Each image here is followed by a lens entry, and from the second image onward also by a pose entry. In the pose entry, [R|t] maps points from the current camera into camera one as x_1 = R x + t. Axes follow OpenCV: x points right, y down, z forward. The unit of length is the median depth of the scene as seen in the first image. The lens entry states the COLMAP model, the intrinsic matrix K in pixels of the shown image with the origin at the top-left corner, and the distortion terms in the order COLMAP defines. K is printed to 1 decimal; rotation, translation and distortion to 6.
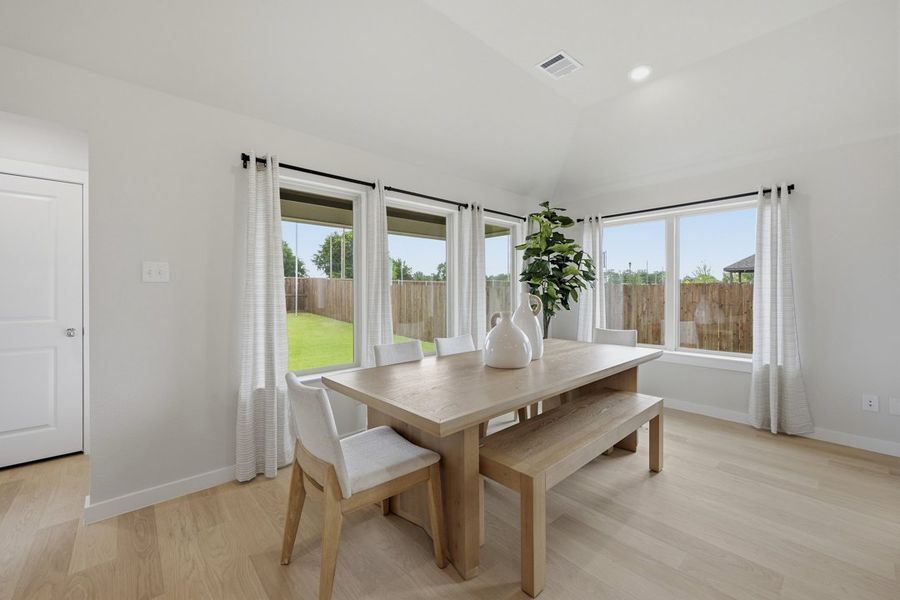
lens RADIAL K [[359.0, 0, 446.4], [0, 359.0, 292.1], [0, 0, 1]] dist [0.000834, -0.000013]
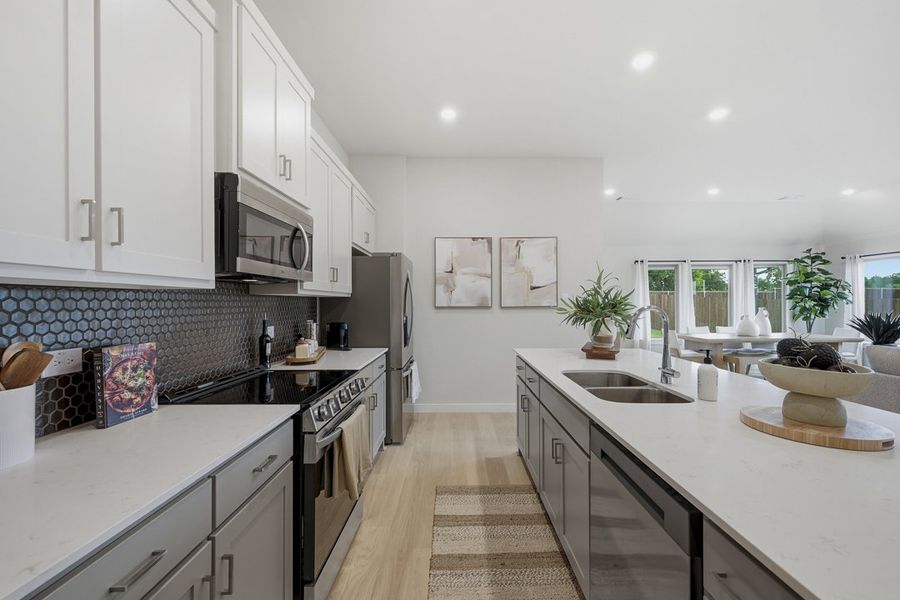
lens RADIAL K [[368.0, 0, 457.7], [0, 368.0, 300.6], [0, 0, 1]] dist [0.000605, 0.000102]
pose [[0.746513, -0.002334, -0.665367, 0.236390], [0.000930, 0.999997, -0.002464, -0.025426], [0.665370, 0.001221, 0.746512, -1.463592]]
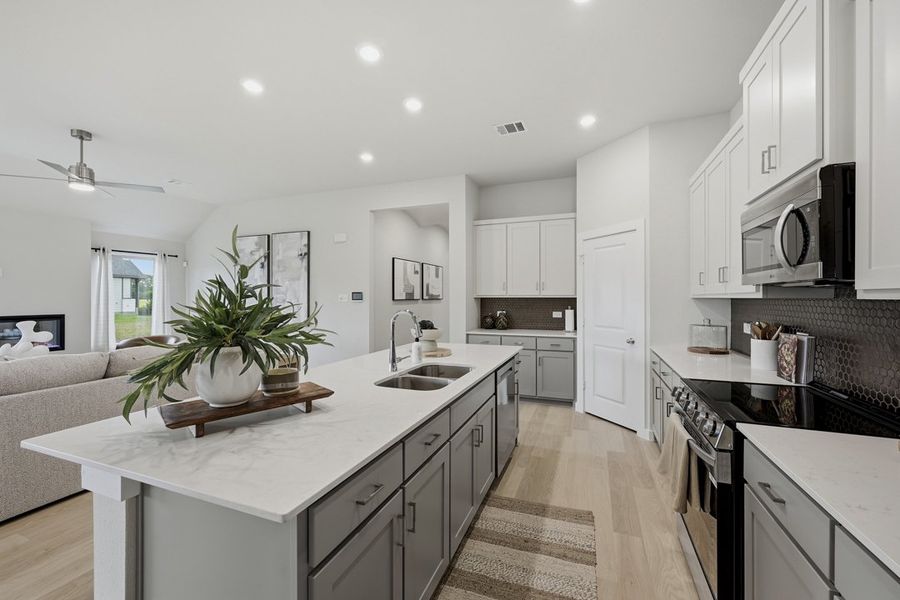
lens RADIAL K [[357.3, 0, 459.1], [0, 357.3, 296.7], [0, 0, 1]] dist [-0.000678, -0.000208]
pose [[-0.460785, 0.002657, 0.887508, -0.500018], [-0.000385, 0.999995, -0.003193, -0.039644], [-0.887512, -0.001814, -0.460782, -0.693691]]
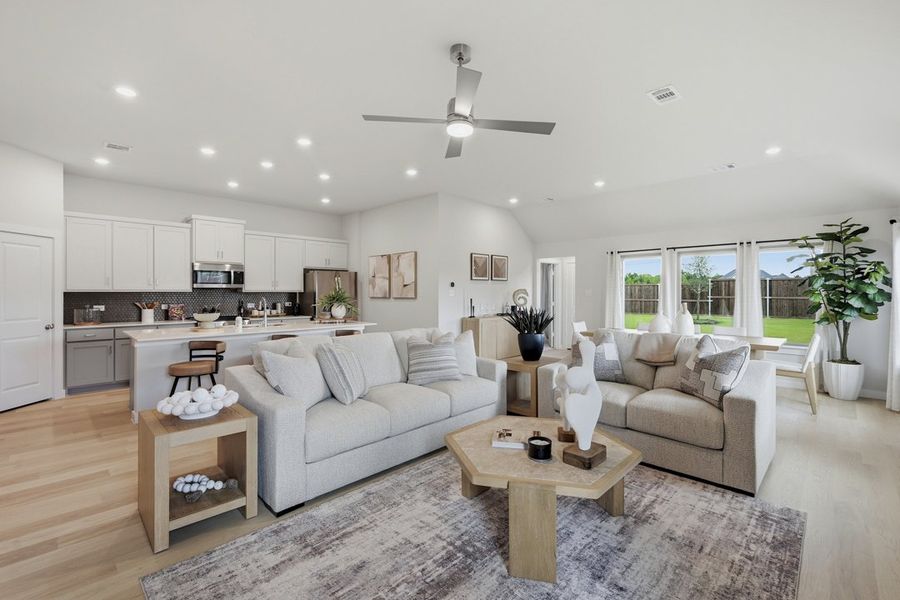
lens RADIAL K [[396.2, 0, 460.8], [0, 396.2, 290.9], [0, 0, 1]] dist [0.000022, 0.000443]
pose [[0.074566, -0.000076, -0.997216, 1.620178], [-0.000040, 1.000000, -0.000079, -0.043539], [0.997216, 0.000046, 0.074566, -0.270706]]
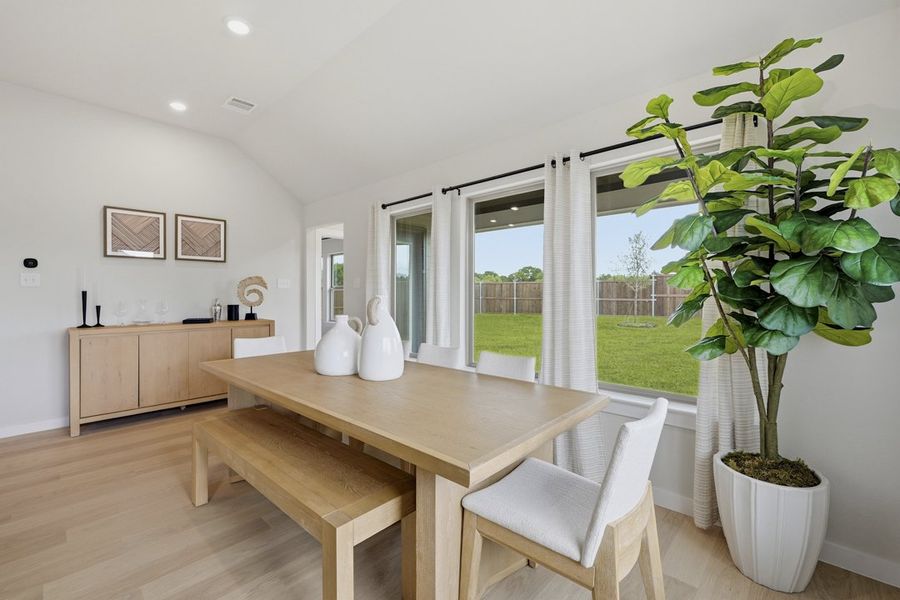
lens RADIAL K [[389.7, 0, 449.7], [0, 389.7, 289.9], [0, 0, 1]] dist [0.001357, 0.000184]
pose [[0.098549, -0.005182, -0.995119, 0.761363], [0.001209, 0.999986, -0.005088, -0.003665], [0.995131, -0.000702, 0.098554, 0.744974]]
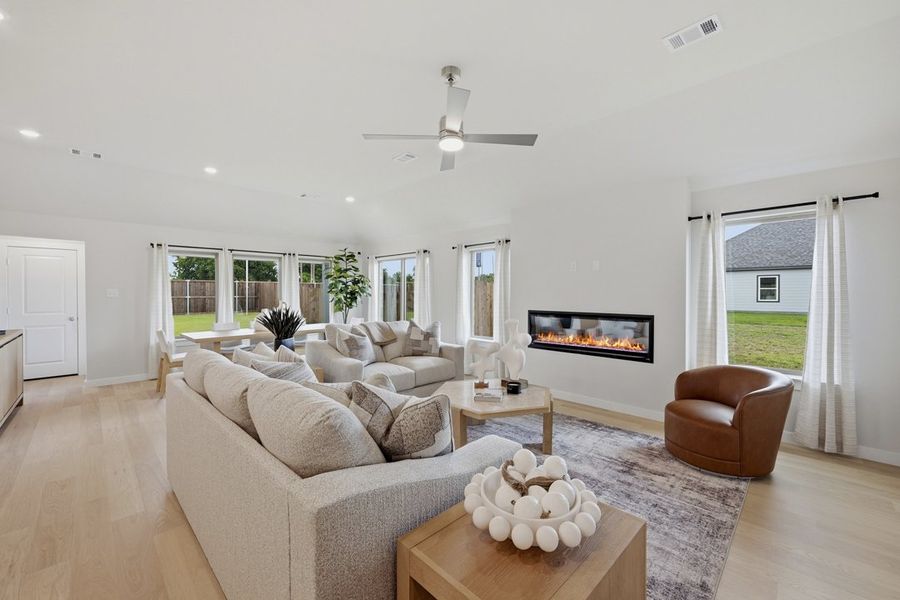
lens RADIAL K [[362.0, 0, 452.9], [0, 362.0, 296.0], [0, 0, 1]] dist [0.001394, 0.000121]
pose [[0.998180, 0.002198, 0.060263, 0.828957], [-0.002846, 0.999939, 0.010670, -0.039551], [-0.060236, -0.010822, 0.998126, -0.979796]]
